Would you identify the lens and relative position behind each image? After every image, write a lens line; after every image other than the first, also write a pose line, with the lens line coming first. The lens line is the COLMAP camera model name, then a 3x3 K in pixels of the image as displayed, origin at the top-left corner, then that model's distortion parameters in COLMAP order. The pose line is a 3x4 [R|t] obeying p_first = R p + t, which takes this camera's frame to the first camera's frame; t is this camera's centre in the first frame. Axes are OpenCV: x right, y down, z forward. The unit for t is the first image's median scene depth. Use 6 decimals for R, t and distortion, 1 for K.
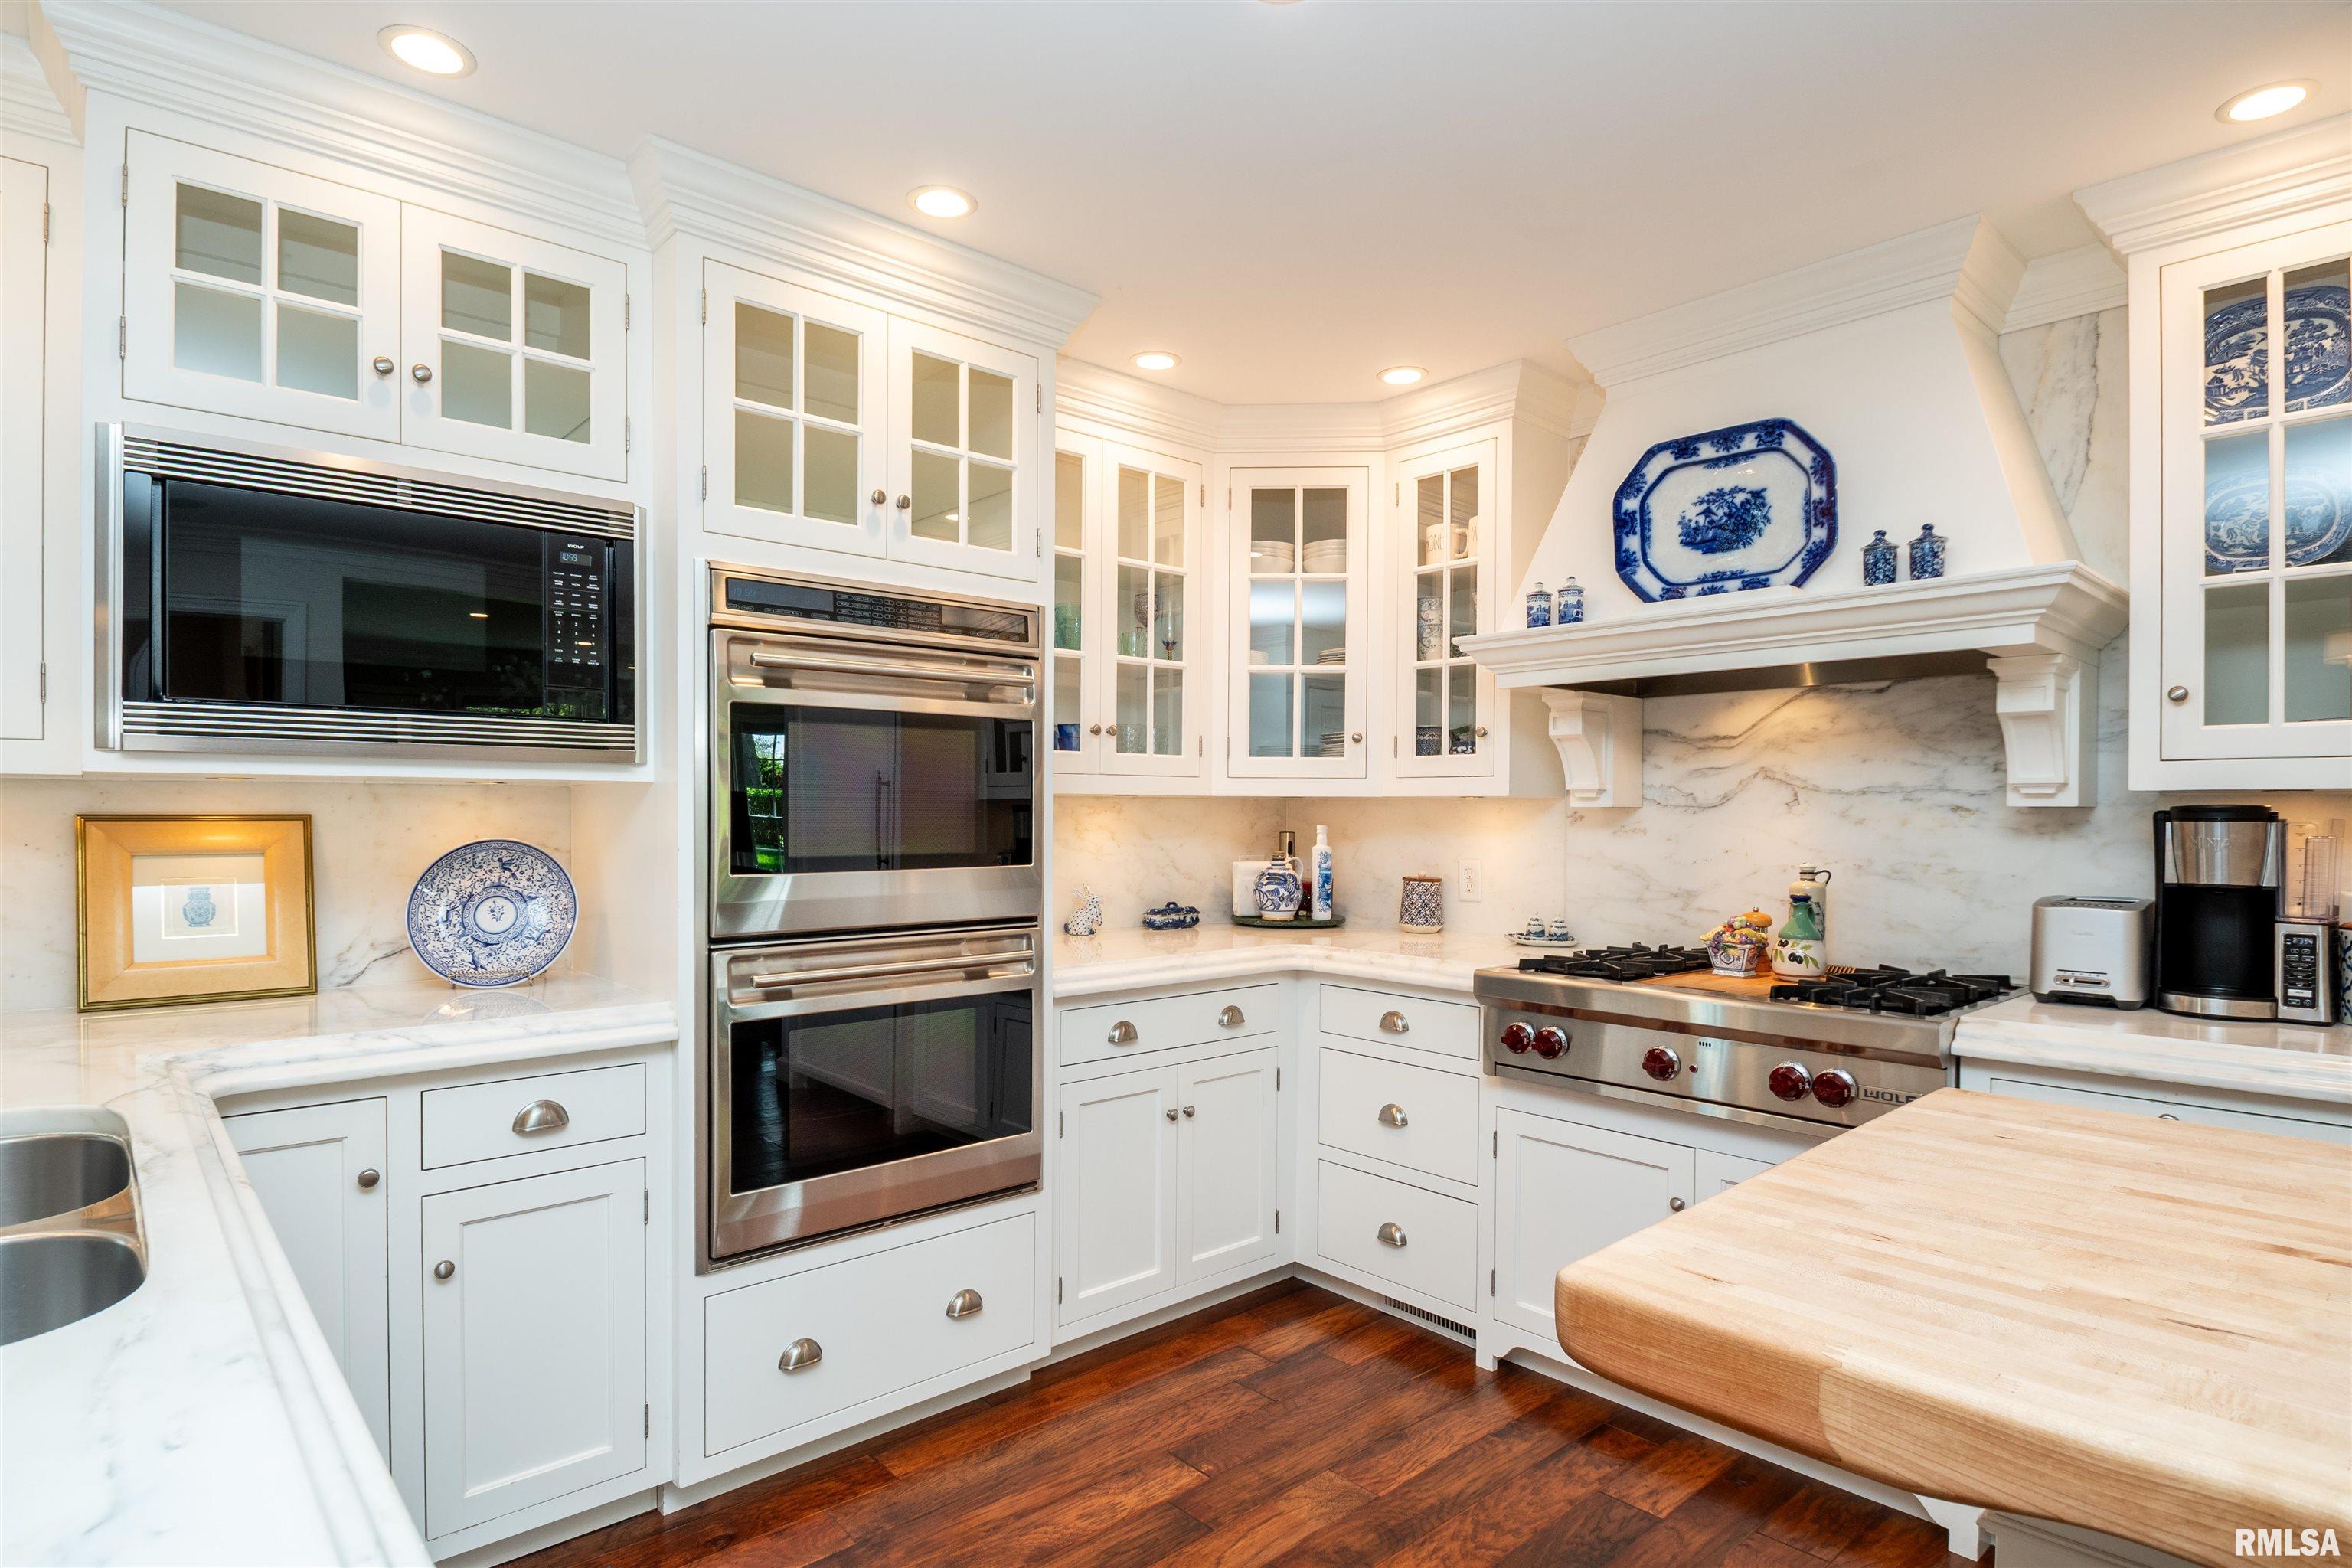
lens RADIAL K [[1221.9, 0, 1157.2], [0, 1221.9, 804.7], [0, 0, 1]] dist [0.014981, 0.001176]
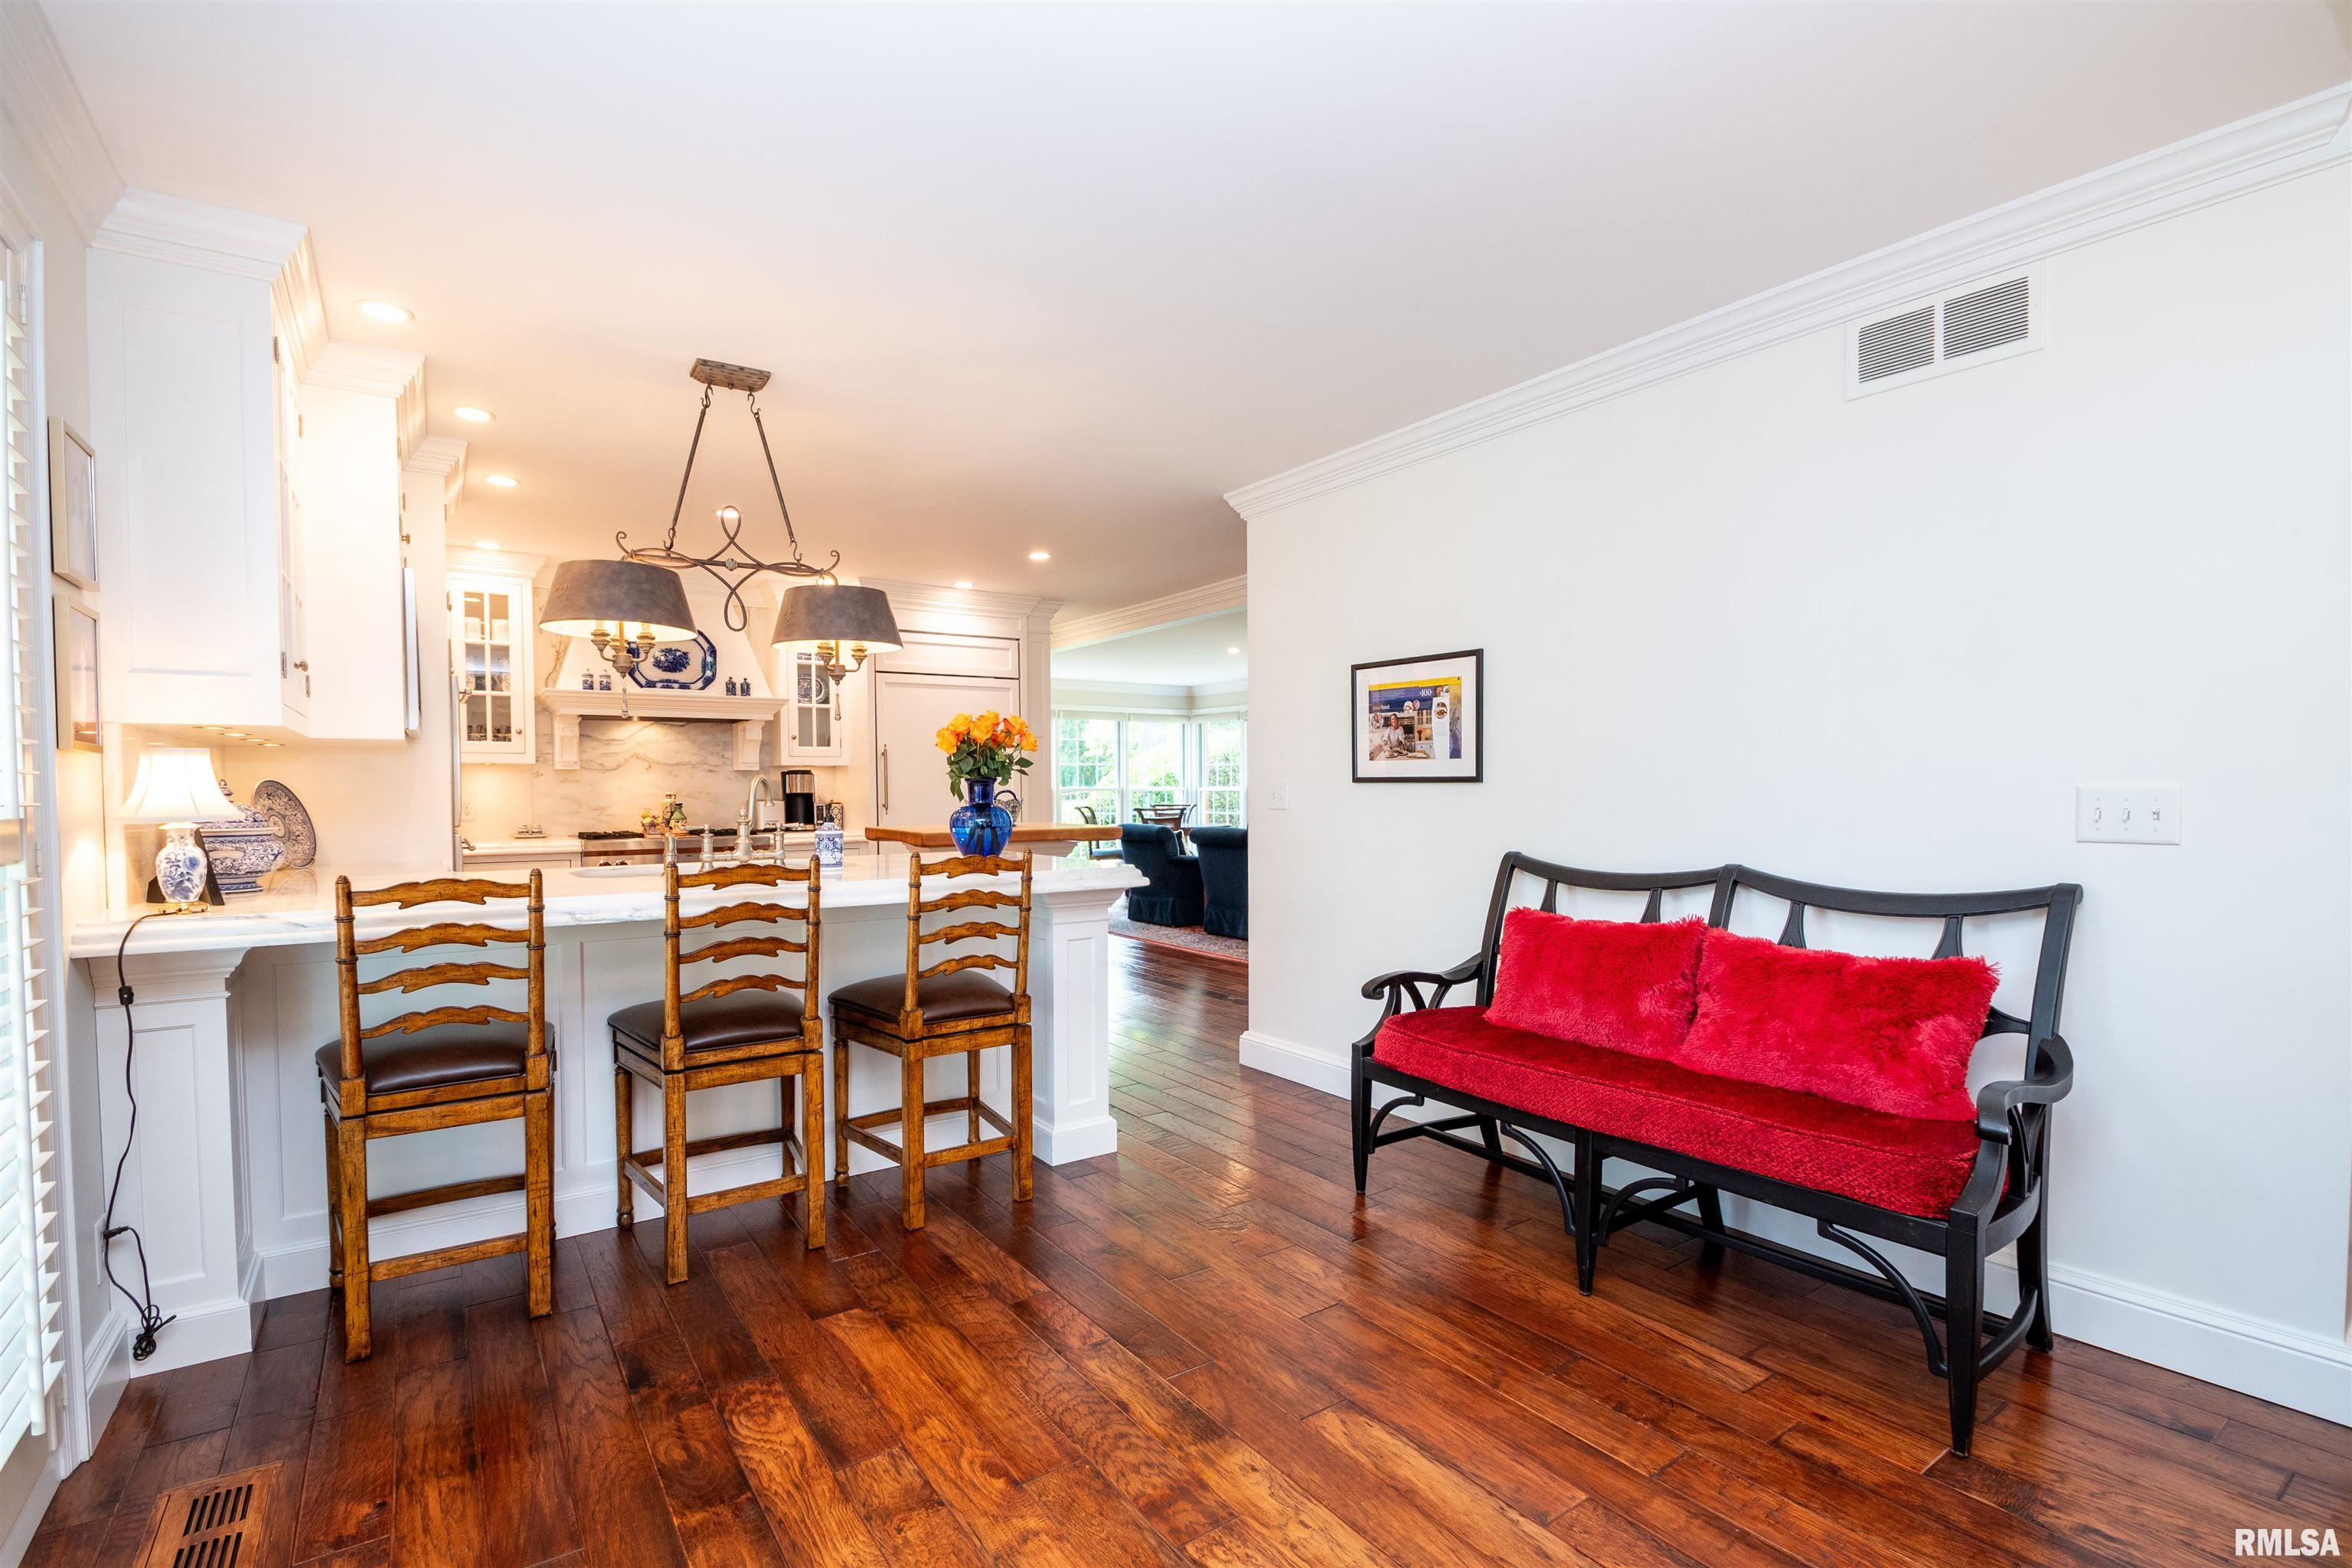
lens RADIAL K [[1059.8, 0, 1168.9], [0, 1059.8, 798.4], [0, 0, 1]] dist [0.002877, -0.002294]
pose [[0.098105, -0.018603, 0.995002, -1.739070], [-0.000684, 0.999824, 0.018761, 0.020783], [-0.995176, -0.002521, 0.098075, -0.290662]]
